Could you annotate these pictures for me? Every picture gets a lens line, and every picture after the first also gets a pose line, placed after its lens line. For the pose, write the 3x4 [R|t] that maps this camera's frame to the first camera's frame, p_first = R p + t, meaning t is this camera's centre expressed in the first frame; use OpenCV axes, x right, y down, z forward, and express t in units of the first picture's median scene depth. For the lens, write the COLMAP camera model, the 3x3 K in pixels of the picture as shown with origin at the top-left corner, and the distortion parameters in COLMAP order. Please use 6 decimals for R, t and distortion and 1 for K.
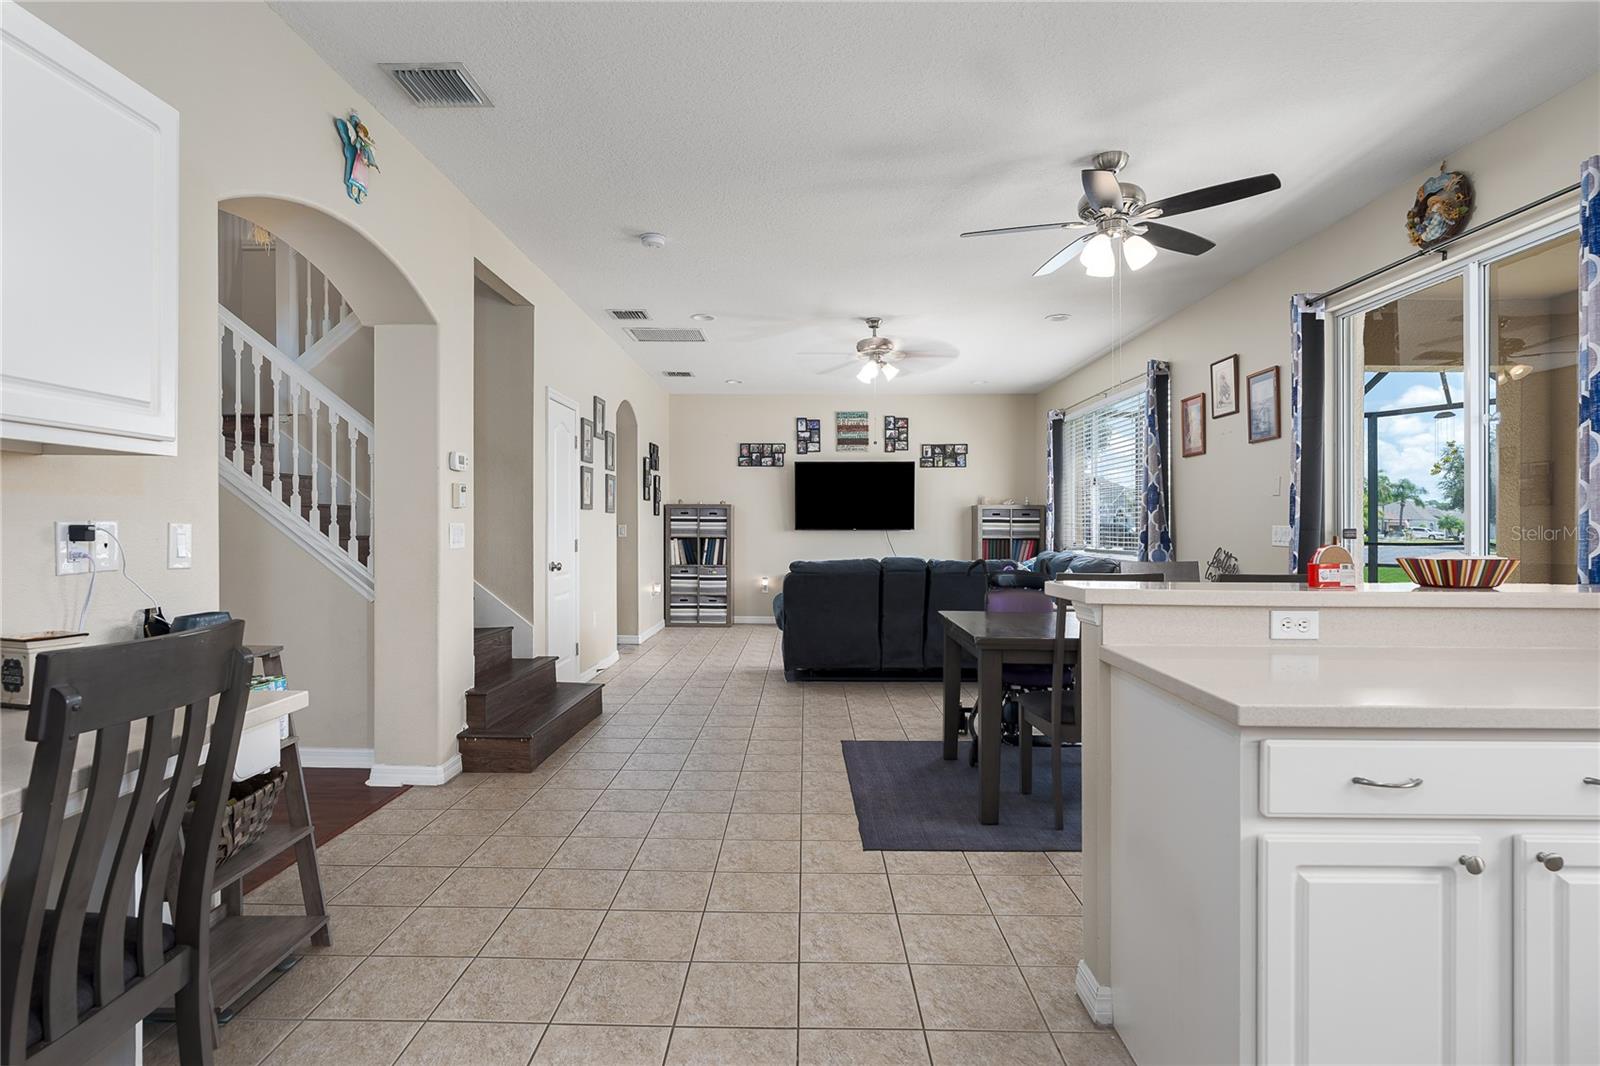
lens RADIAL K [[827.5, 0, 760.1], [0, 827.5, 528.7], [0, 0, 1]] dist [-0.001305, 0.000398]
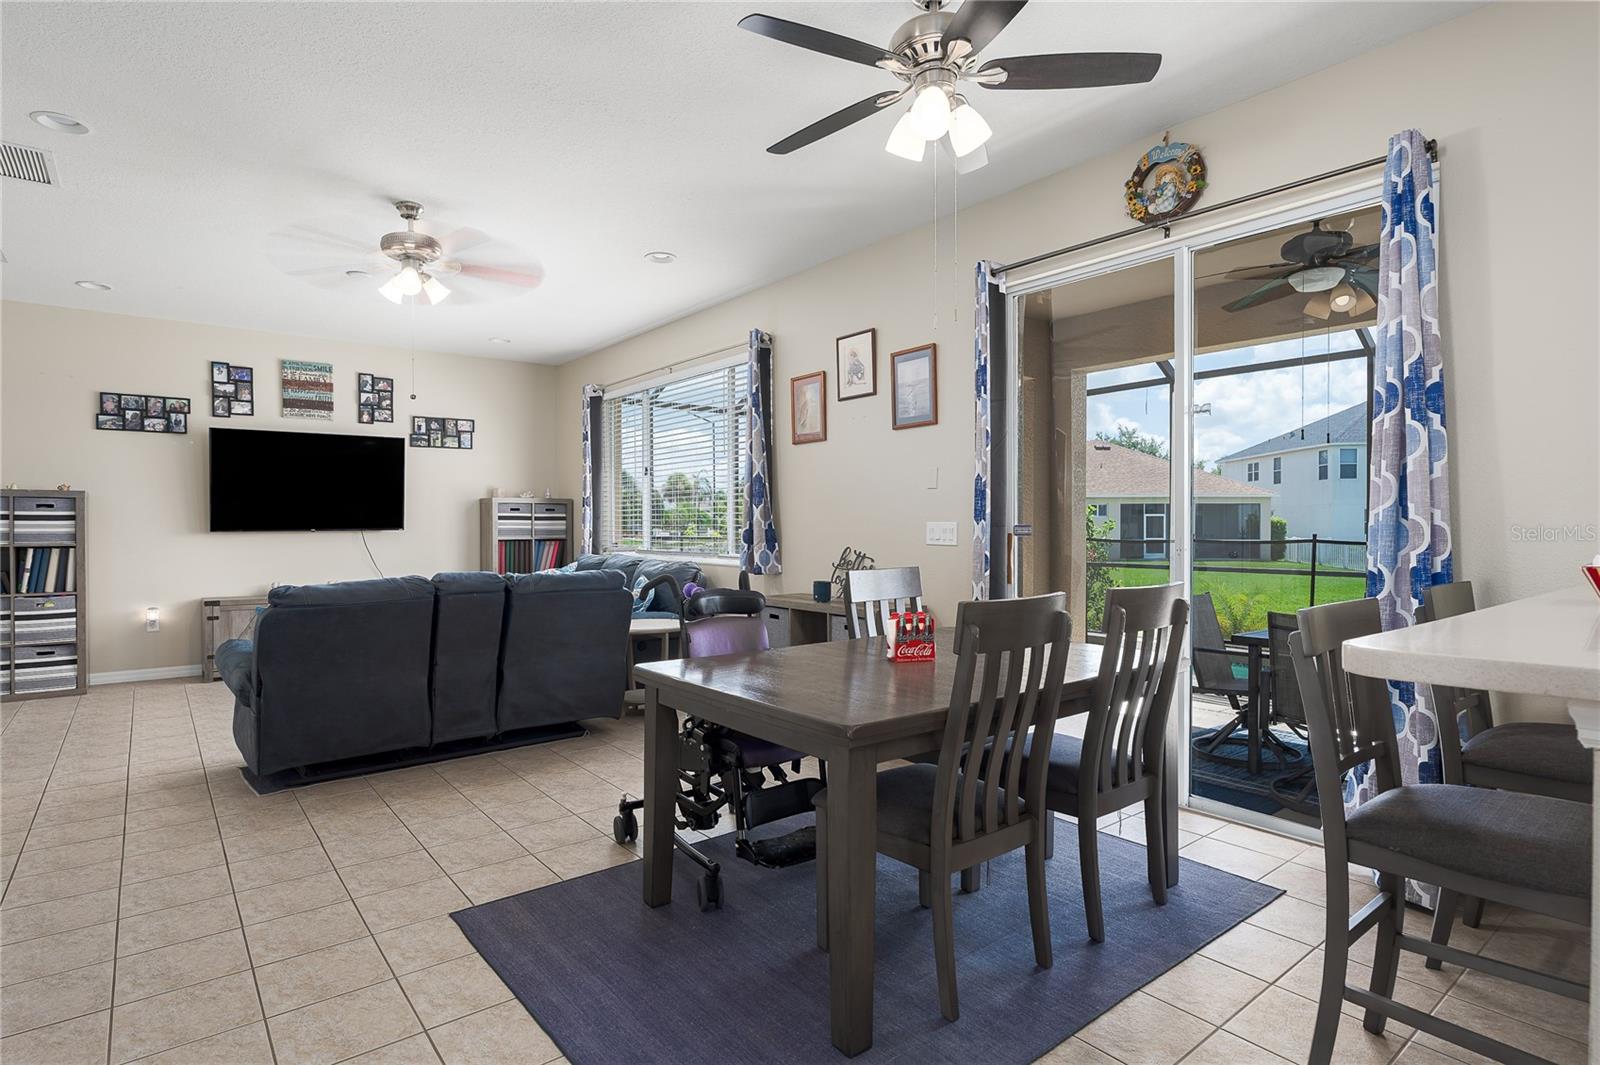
lens RADIAL K [[842.2, 0, 788.5], [0, 842.2, 528.1], [0, 0, 1]] dist [-0.002638, 0.000378]
pose [[0.759673, -0.008776, 0.650246, -0.048603], [0.007441, 0.999961, 0.004803, -0.001442], [-0.650263, 0.001190, 0.759708, 0.222526]]
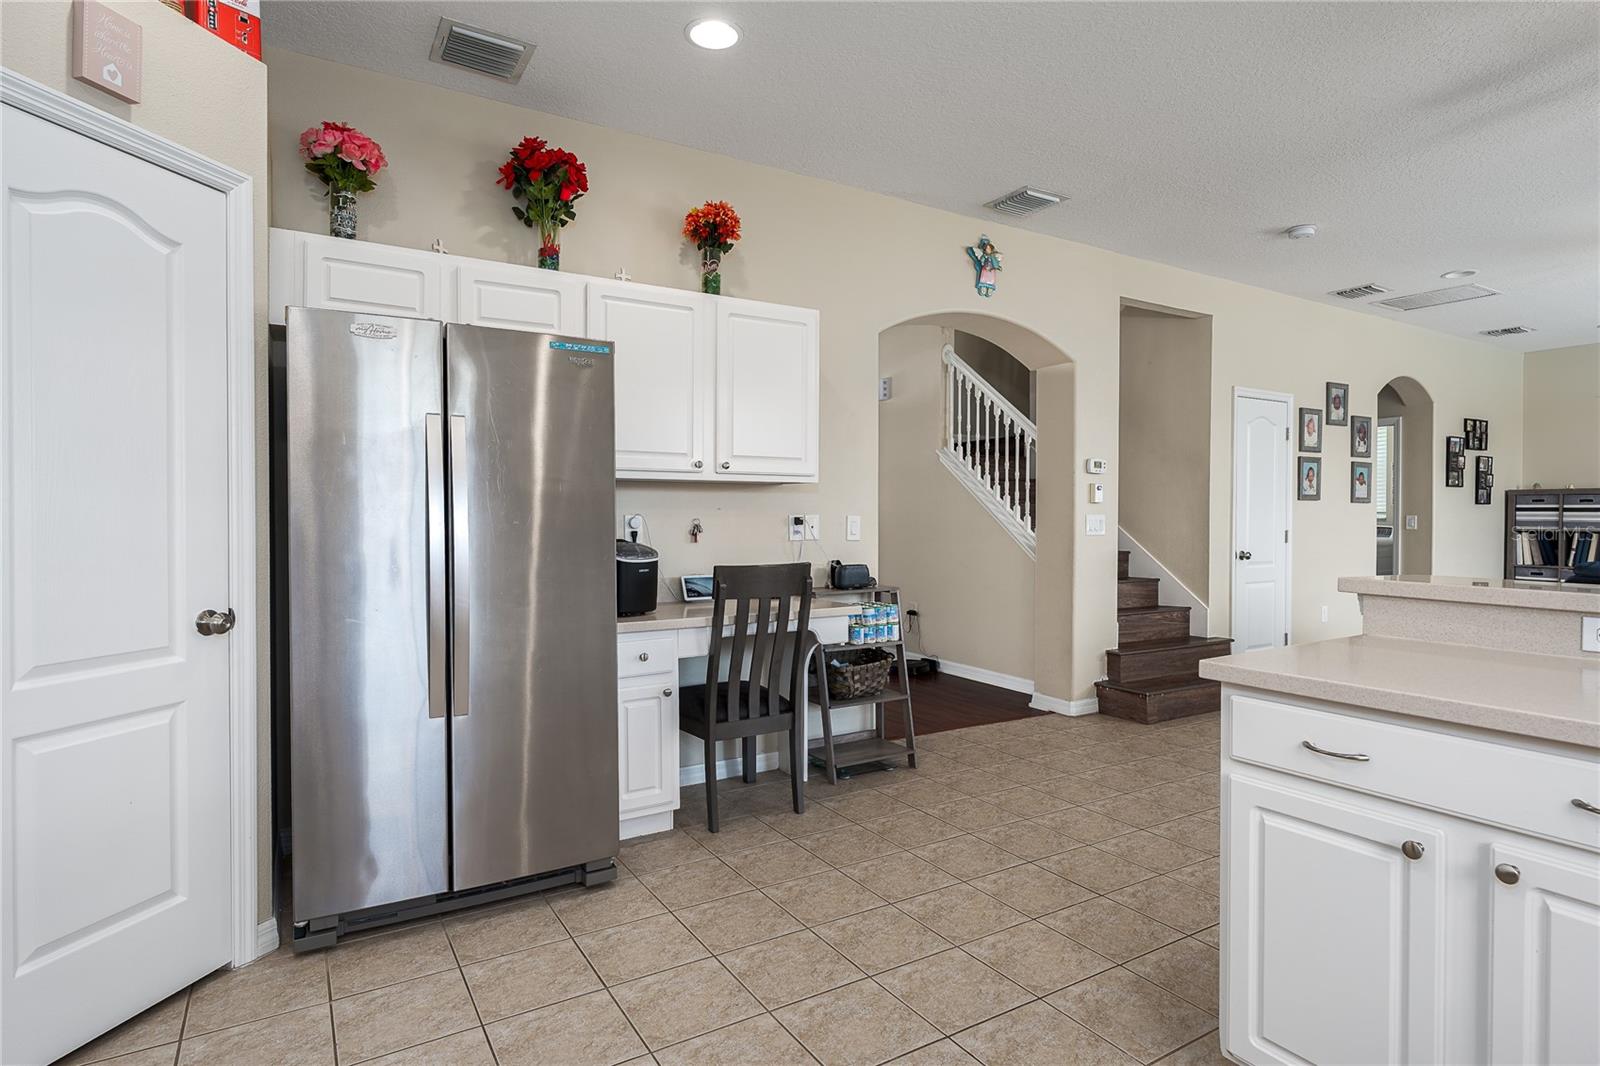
lens RADIAL K [[810.8, 0, 800.0], [0, 810.8, 533.0], [0, 0, 1]] dist [-0.002768, -0.000485]
pose [[0.551851, 0.015010, -0.833808, 0.185108], [-0.001441, 0.999854, 0.017046, 0.000156], [0.833941, -0.008205, 0.551792, -0.025311]]
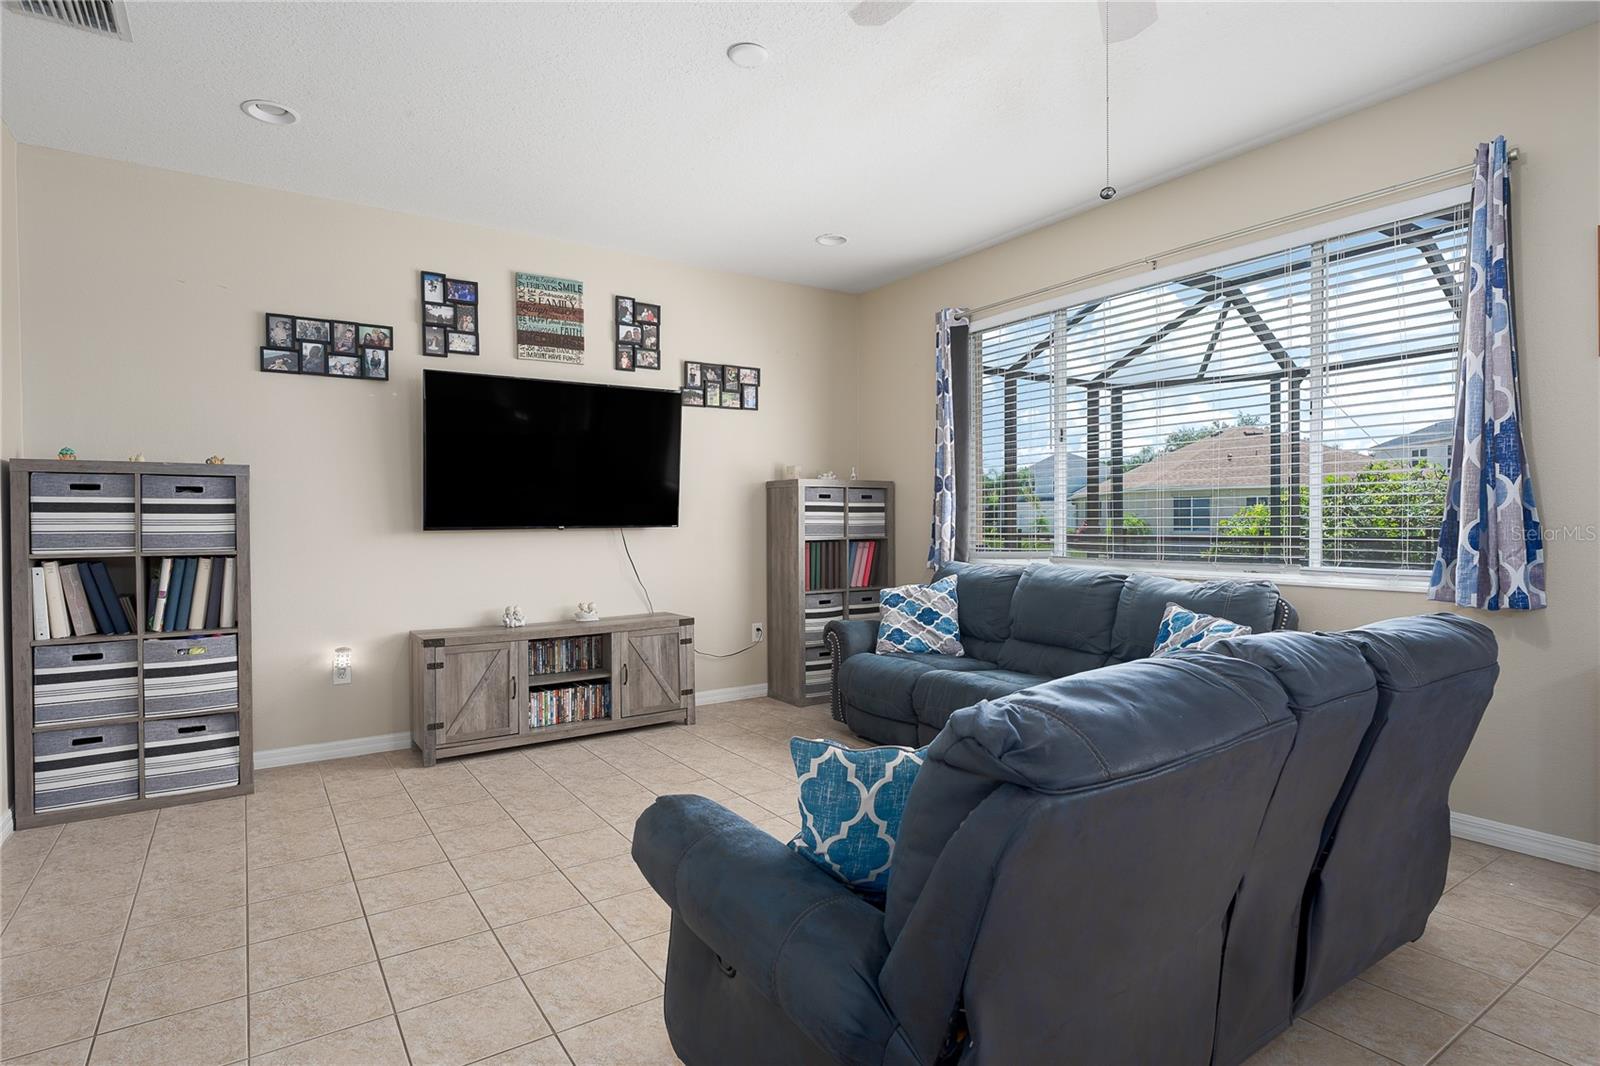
lens RADIAL K [[832.4, 0, 797.8], [0, 832.4, 526.2], [0, 0, 1]] dist [-0.004552, 0.000856]
pose [[0.800422, -0.013689, 0.599280, -0.068242], [0.011197, 0.999906, 0.007885, -0.002236], [-0.599332, 0.000399, 0.800500, 0.611305]]
